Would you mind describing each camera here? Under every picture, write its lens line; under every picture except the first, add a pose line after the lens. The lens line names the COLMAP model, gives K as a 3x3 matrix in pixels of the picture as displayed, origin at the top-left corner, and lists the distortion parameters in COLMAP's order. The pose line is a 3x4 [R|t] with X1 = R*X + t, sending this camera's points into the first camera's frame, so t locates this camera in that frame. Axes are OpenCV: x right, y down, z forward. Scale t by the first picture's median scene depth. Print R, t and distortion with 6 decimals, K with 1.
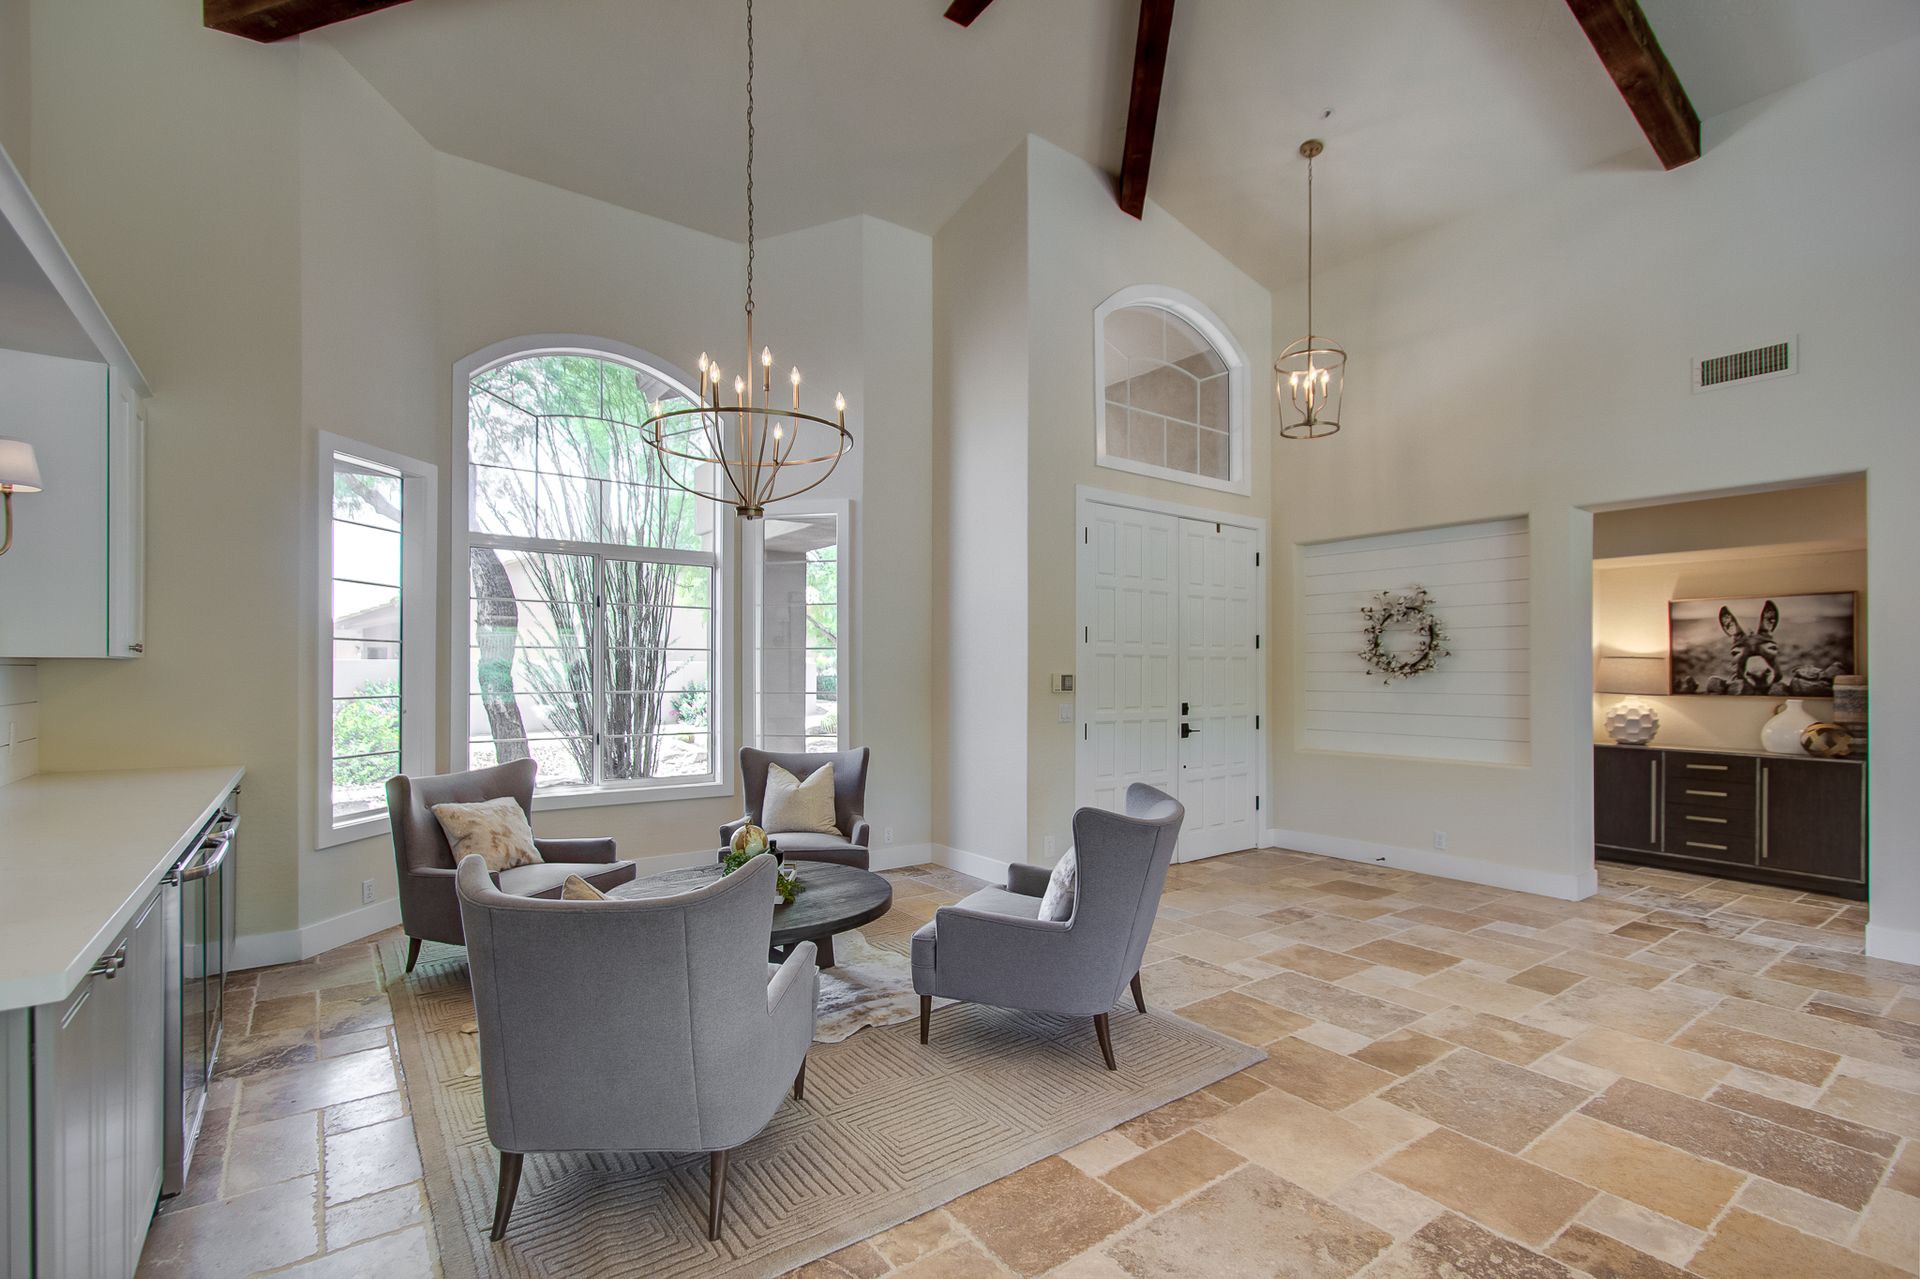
lens RADIAL K [[884.5, 0, 935.1], [0, 884.5, 666.1], [0, 0, 1]] dist [-0.000014, -0.000056]
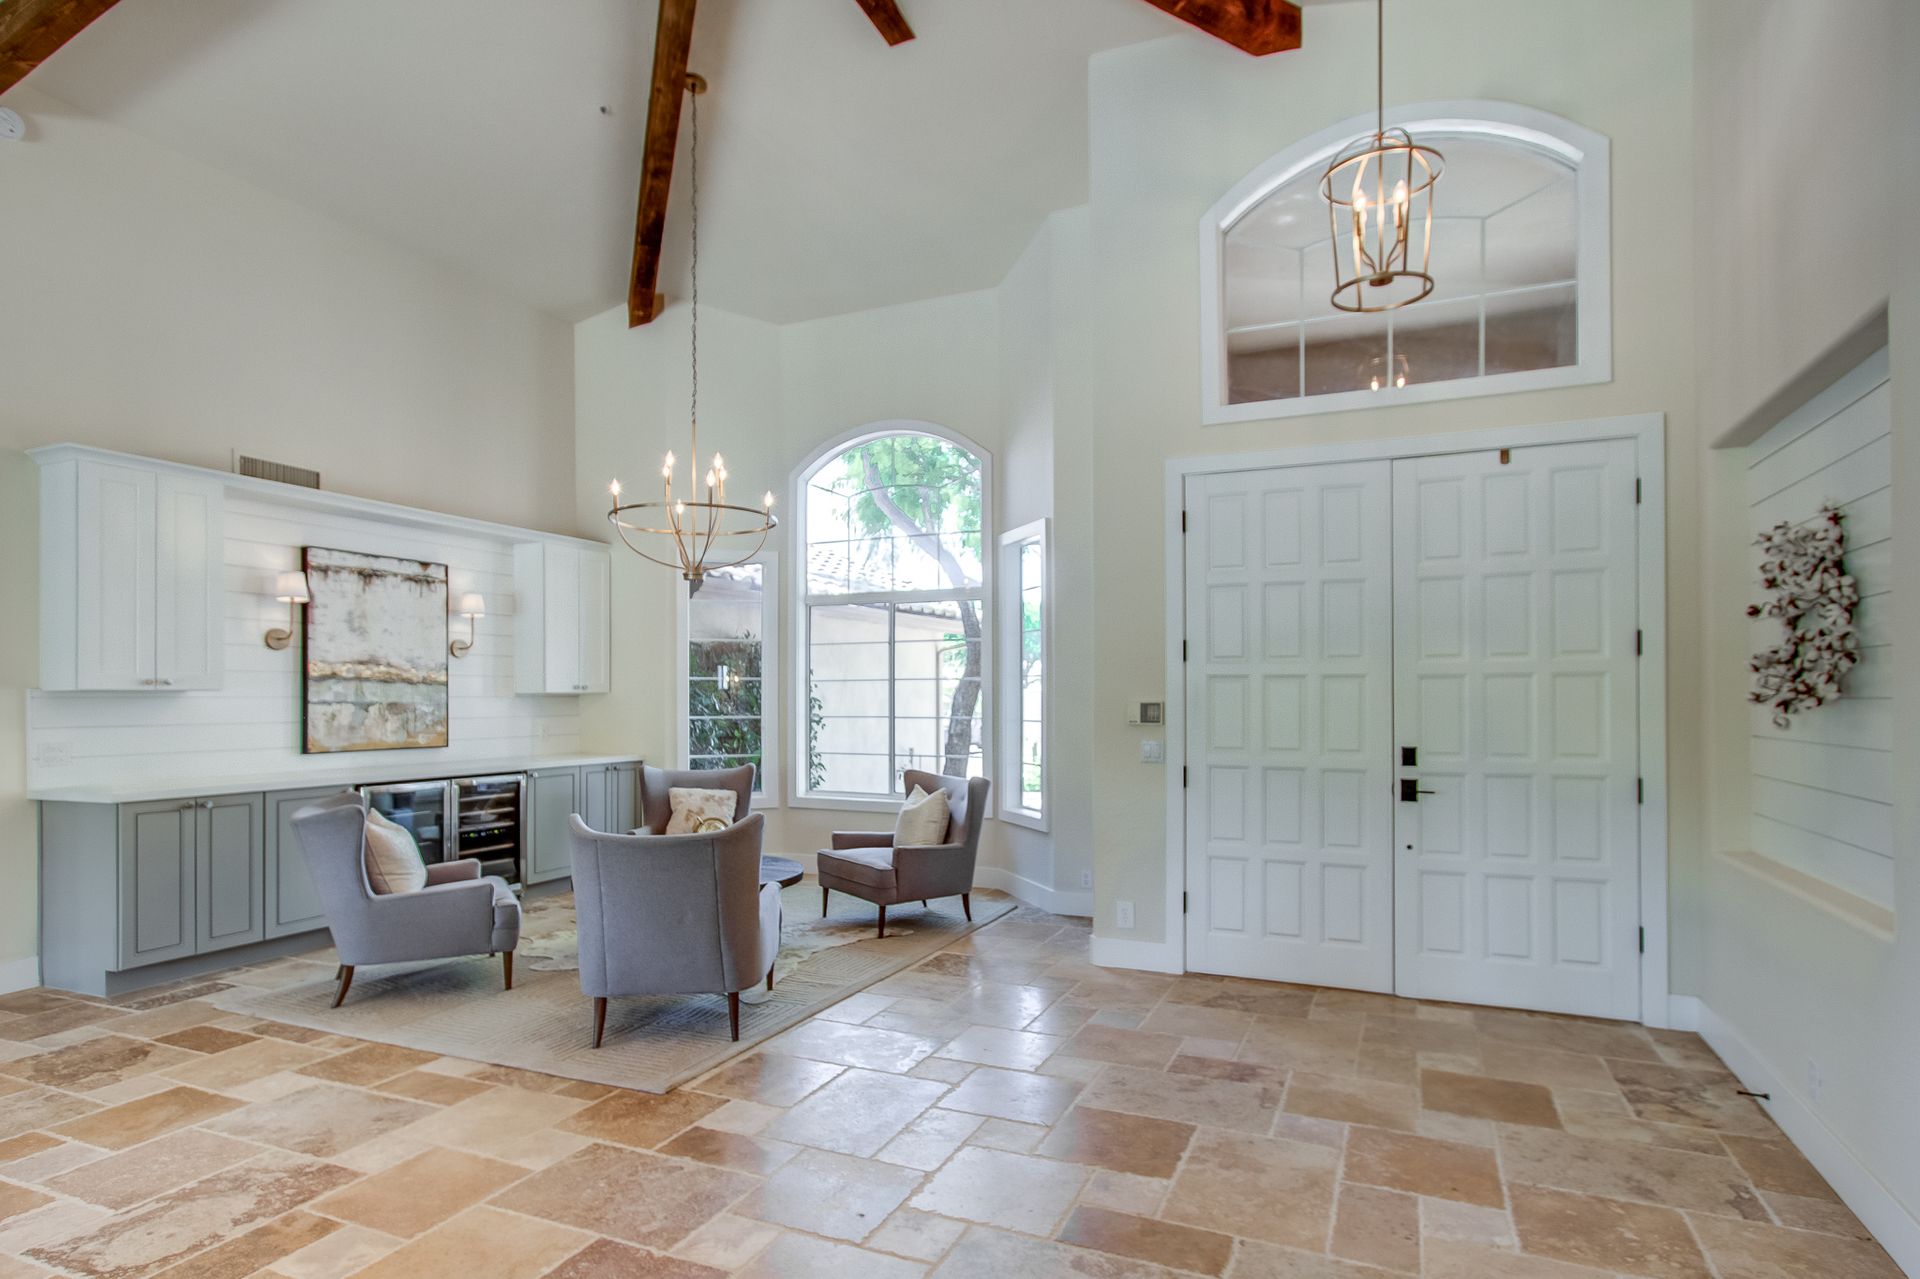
lens RADIAL K [[1000.0, 0, 961.5], [0, 1000.0, 689.5], [0, 0, 1]] dist [0.004294, 0.000455]
pose [[0.509272, -0.008838, -0.860560, 1.093800], [0.008349, 0.999951, -0.005329, 0.001625], [0.860565, -0.004471, 0.509321, 0.525186]]
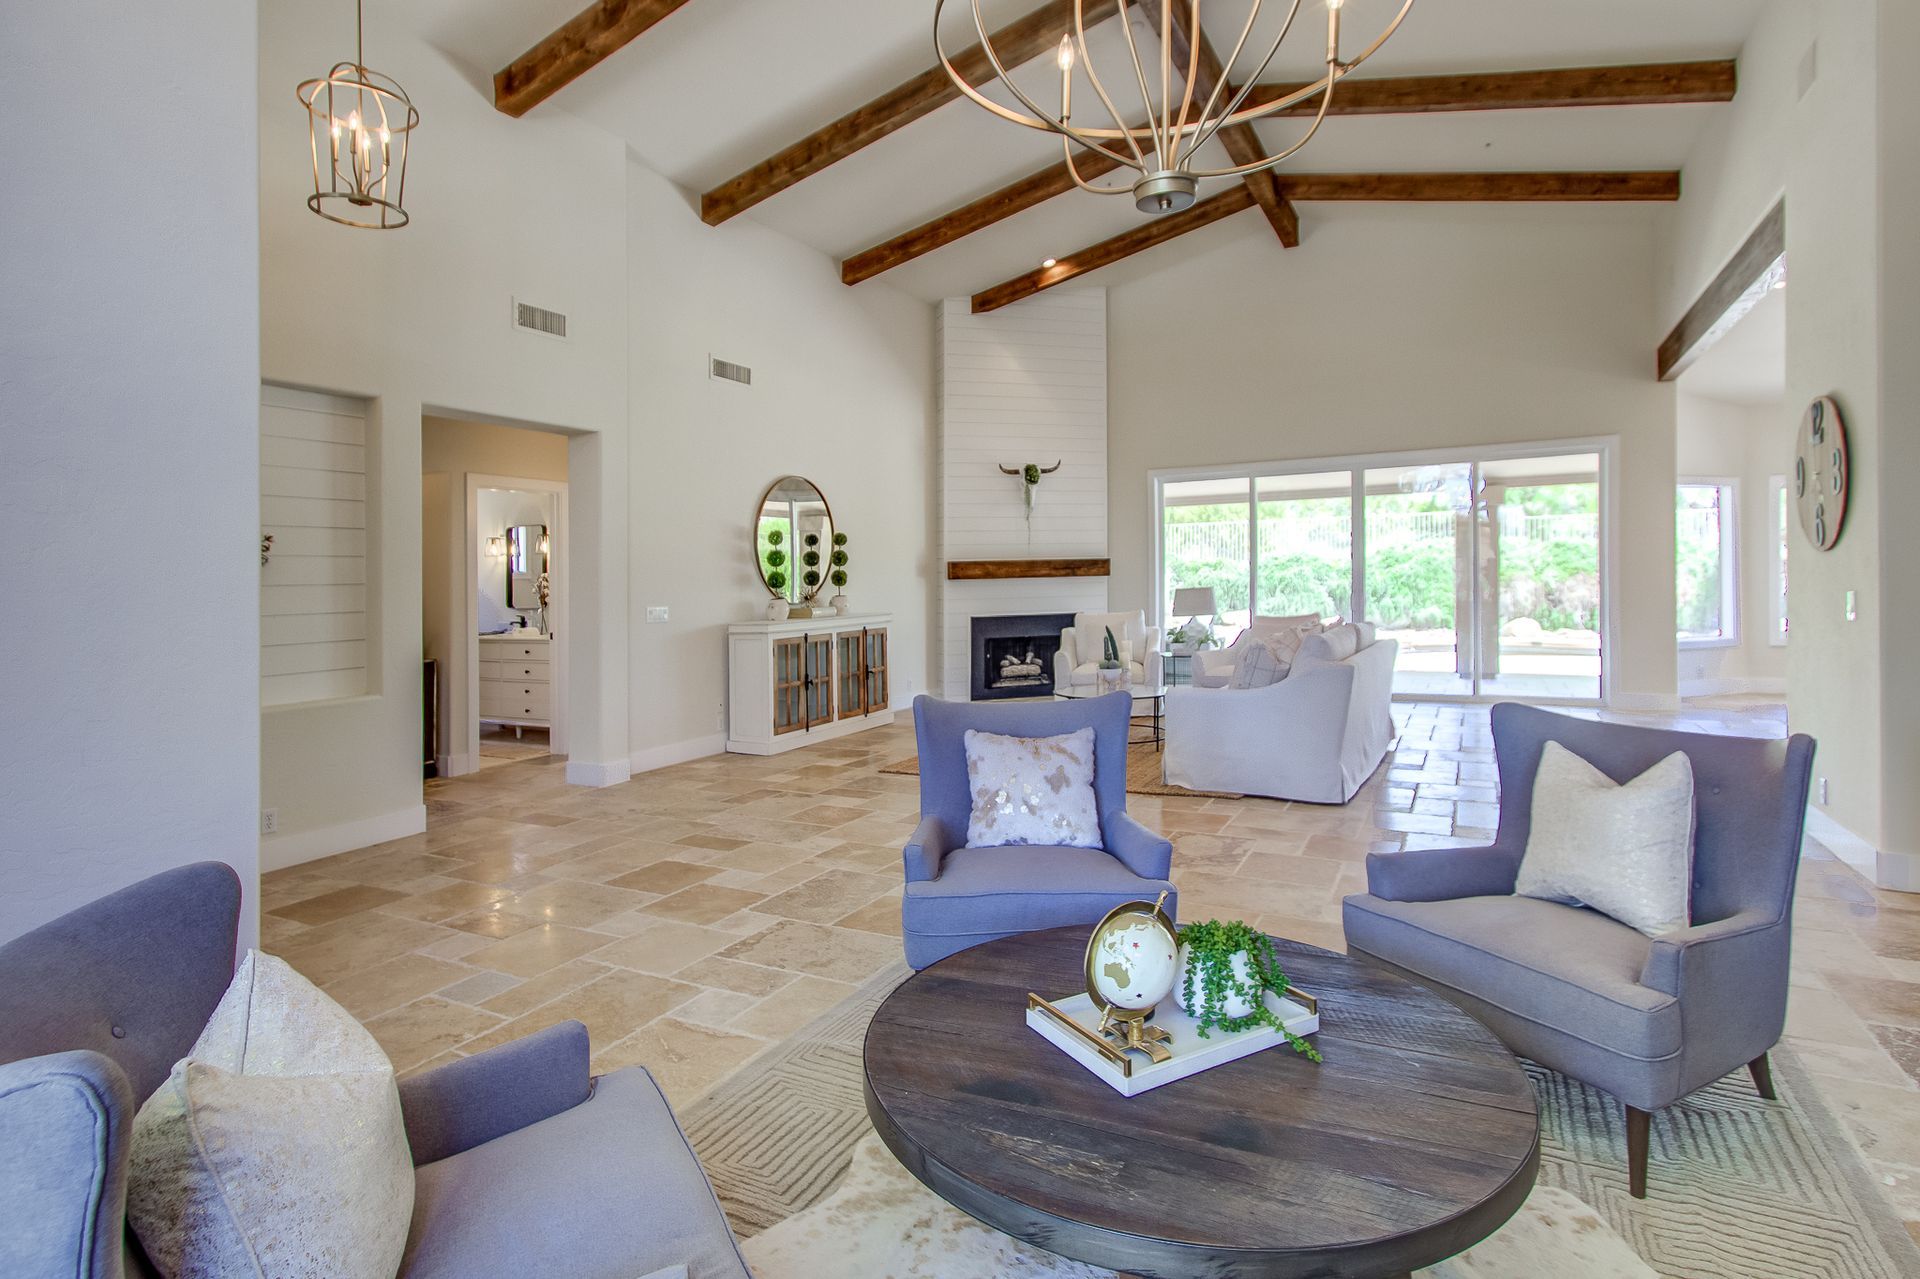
lens RADIAL K [[966.2, 0, 957.5], [0, 966.2, 539.1], [0, 0, 1]] dist [-0.000588, 0.000091]
pose [[-0.435869, 0.045462, 0.898861, -0.545032], [0.019351, 0.998966, -0.041142, 0.016482], [-0.899802, -0.000539, -0.436298, 1.158801]]
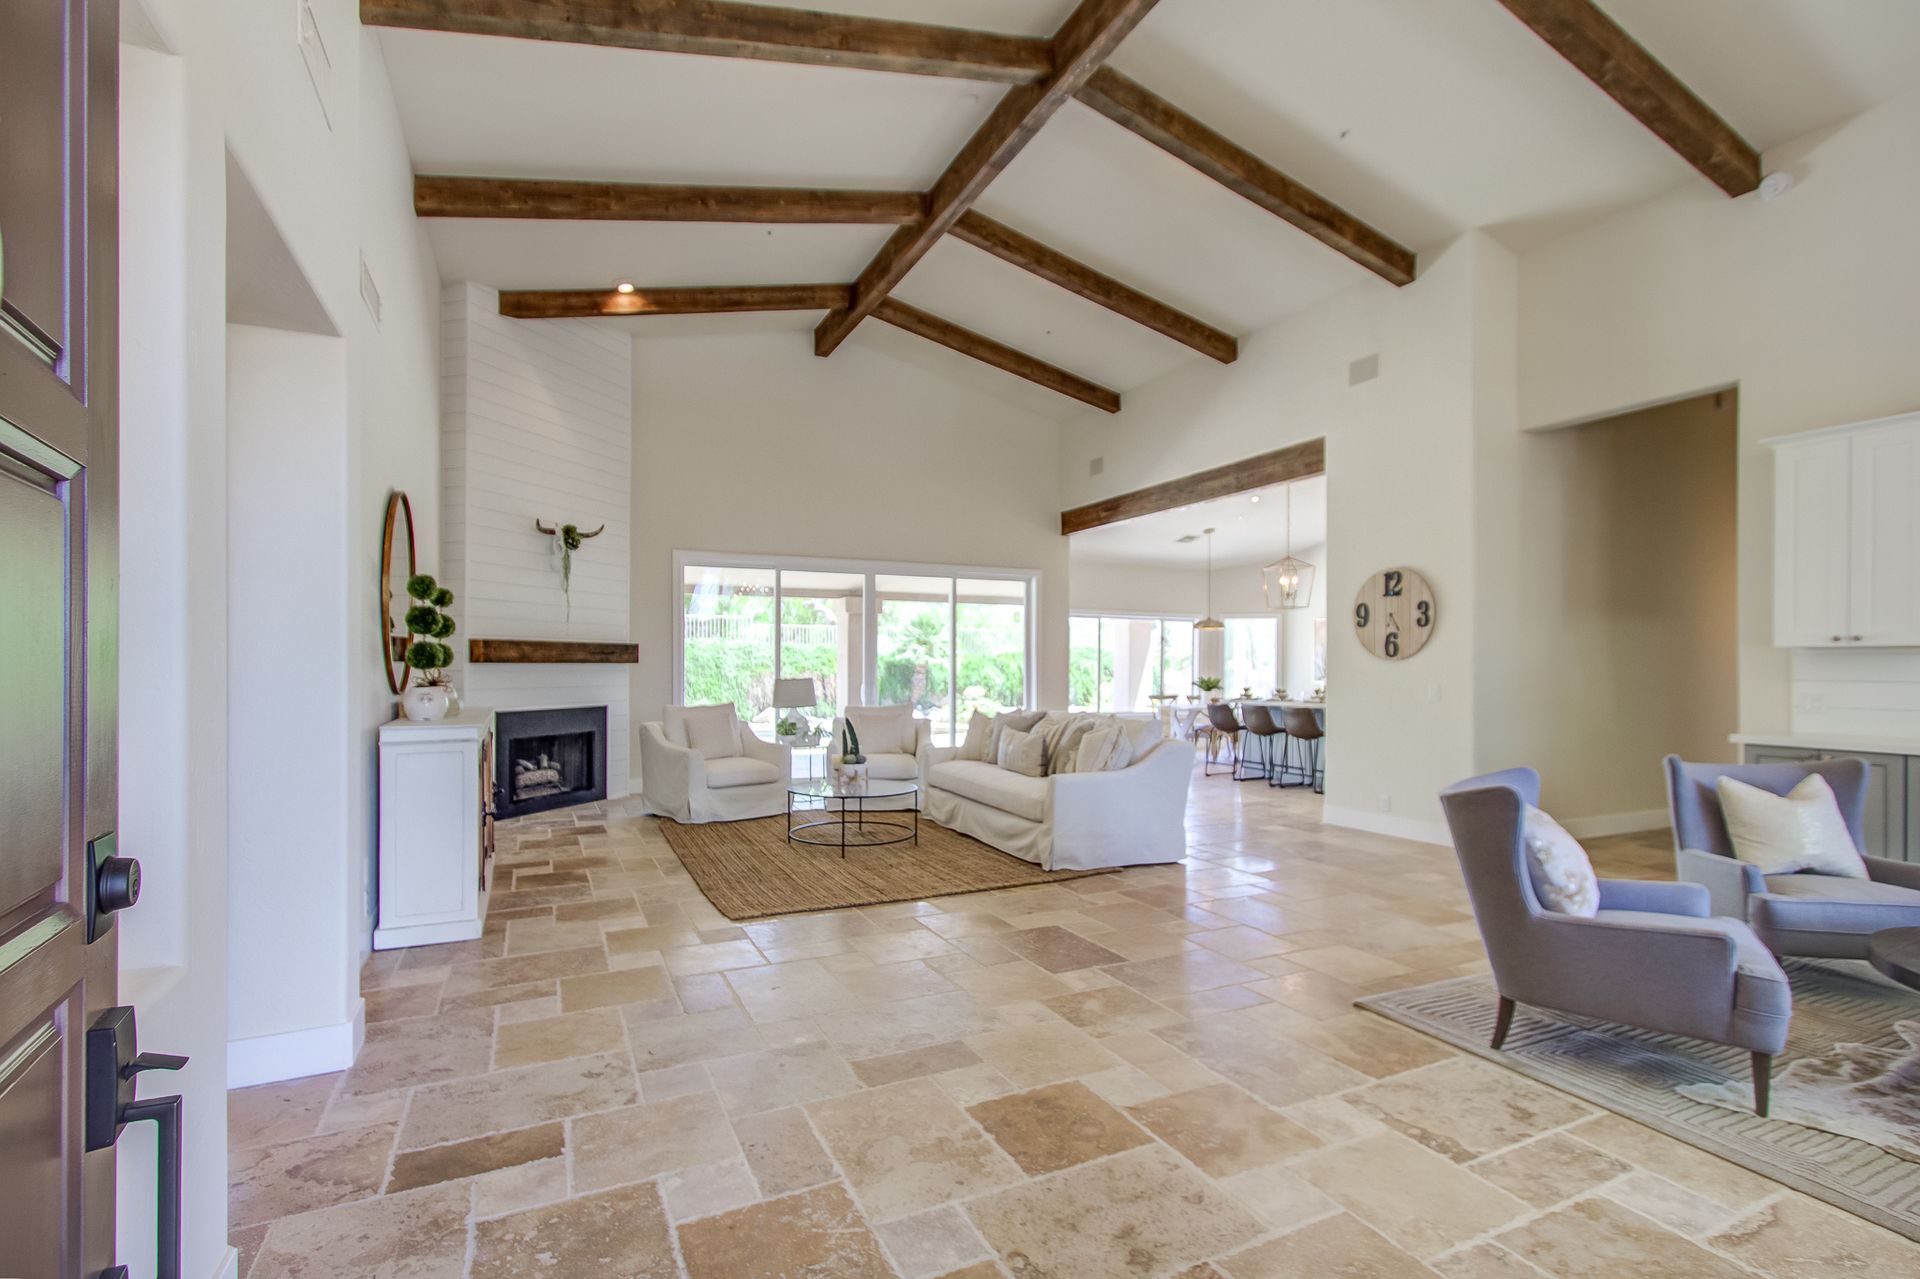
lens RADIAL K [[884.5, 0, 935.1], [0, 884.5, 666.1], [0, 0, 1]] dist [-0.000014, -0.000056]
pose [[-0.981630, -0.005829, 0.190704, 0.493685], [-0.006311, 0.999978, -0.001917, 0.021562], [-0.190688, -0.003085, -0.981646, 1.586206]]
